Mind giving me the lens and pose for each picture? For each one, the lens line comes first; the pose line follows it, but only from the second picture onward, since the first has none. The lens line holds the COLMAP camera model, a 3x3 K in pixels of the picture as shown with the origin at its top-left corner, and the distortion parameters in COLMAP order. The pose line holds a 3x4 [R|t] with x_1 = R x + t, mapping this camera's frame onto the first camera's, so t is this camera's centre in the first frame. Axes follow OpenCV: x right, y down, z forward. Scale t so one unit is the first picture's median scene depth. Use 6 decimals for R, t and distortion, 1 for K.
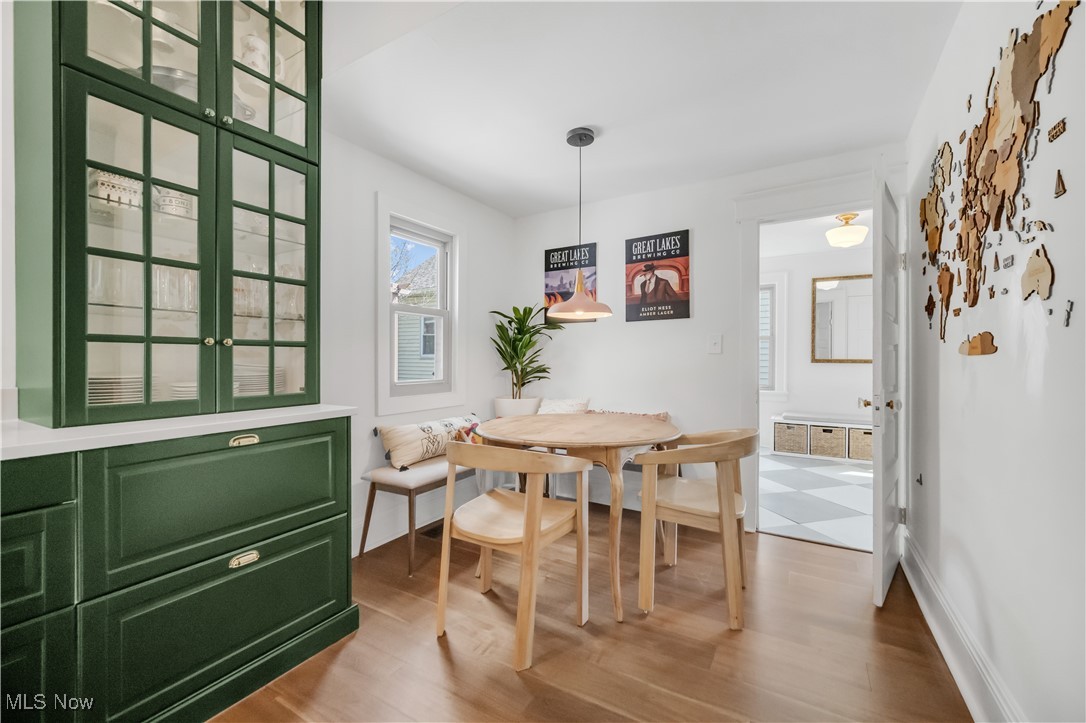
lens RADIAL K [[440.5, 0, 540.8], [0, 440.5, 360.7], [0, 0, 1]] dist [-0.010618, 0.000241]
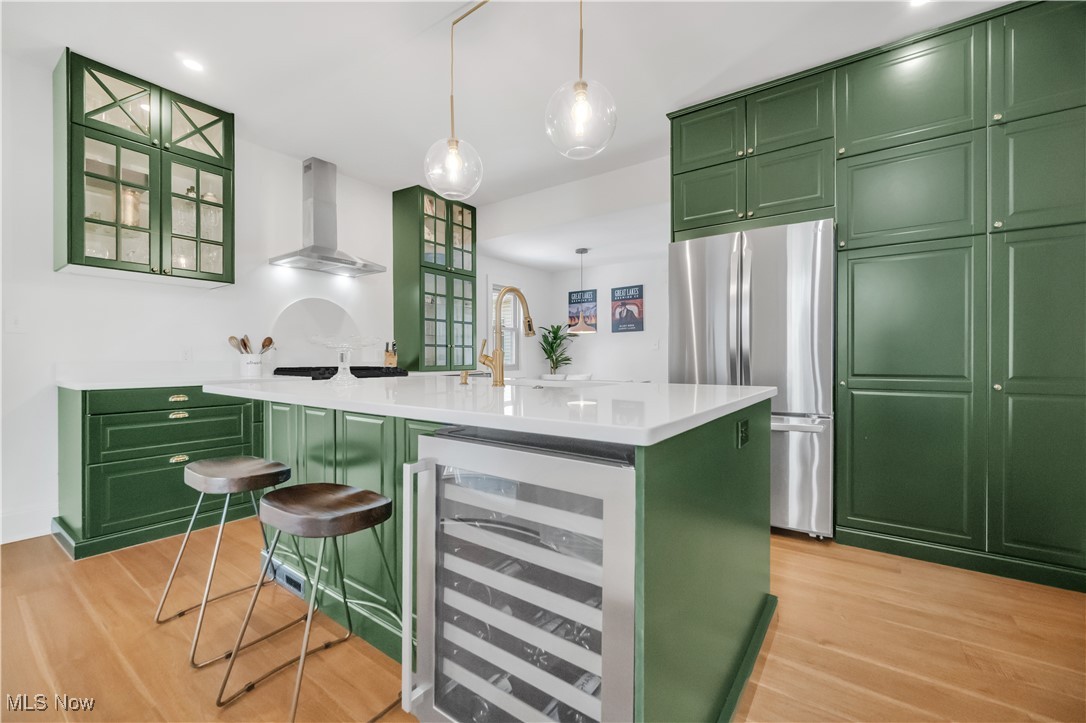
lens RADIAL K [[440.5, 0, 534.5], [0, 440.5, 358.3], [0, 0, 1]] dist [-0.010618, 0.000241]
pose [[0.995061, -0.003863, -0.099186, 0.054509], [0.003556, 0.999988, -0.003268, 0.025009], [0.099197, 0.002899, 0.995064, -0.903239]]
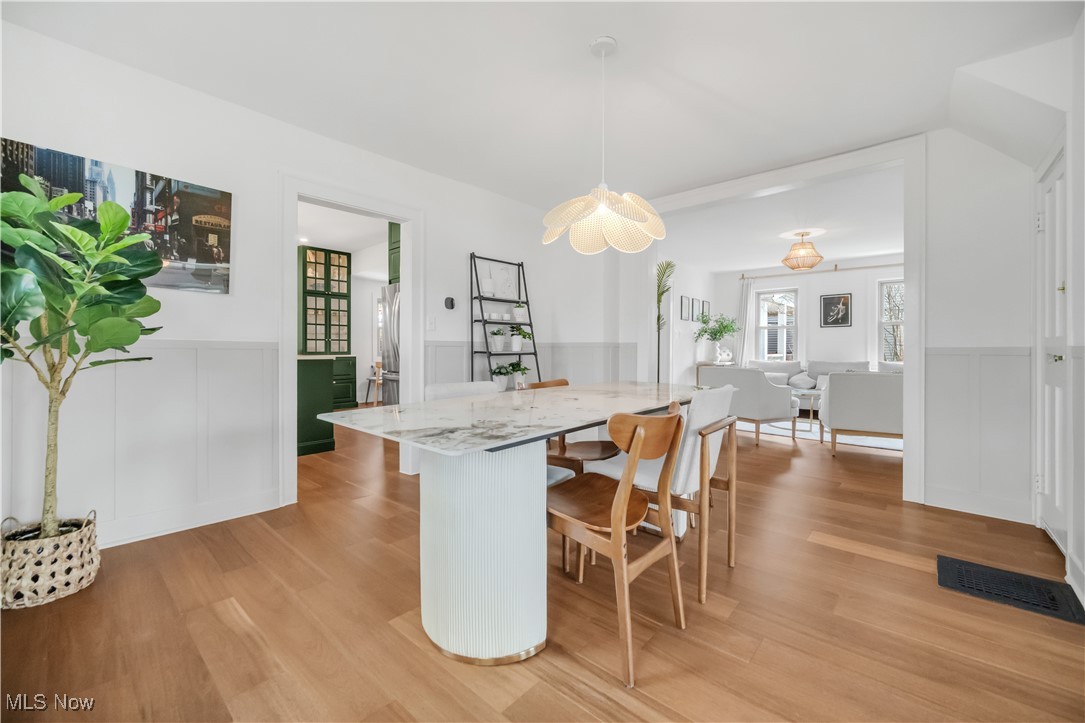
lens RADIAL K [[440.1, 0, 544.8], [0, 440.1, 351.0], [0, 0, 1]] dist [-0.010618, 0.000241]
pose [[0.982210, -0.005560, -0.187705, 1.199355], [0.004260, 0.999964, -0.007328, 0.059975], [0.187739, 0.006398, 0.982198, -1.575165]]
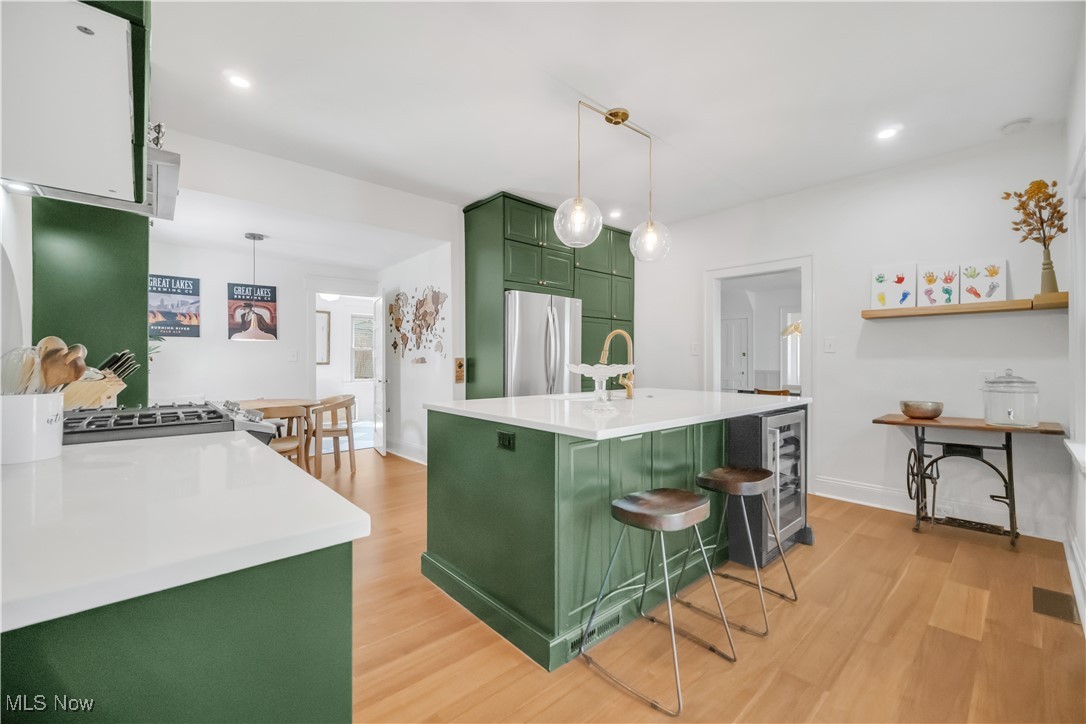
lens RADIAL K [[440.5, 0, 537.6], [0, 440.5, 361.0], [0, 0, 1]] dist [-0.010618, 0.000241]
pose [[0.307894, -0.005393, 0.951405, -0.896562], [0.003961, 0.999983, 0.004386, -0.018889], [-0.951413, 0.002418, 0.307910, -0.432636]]
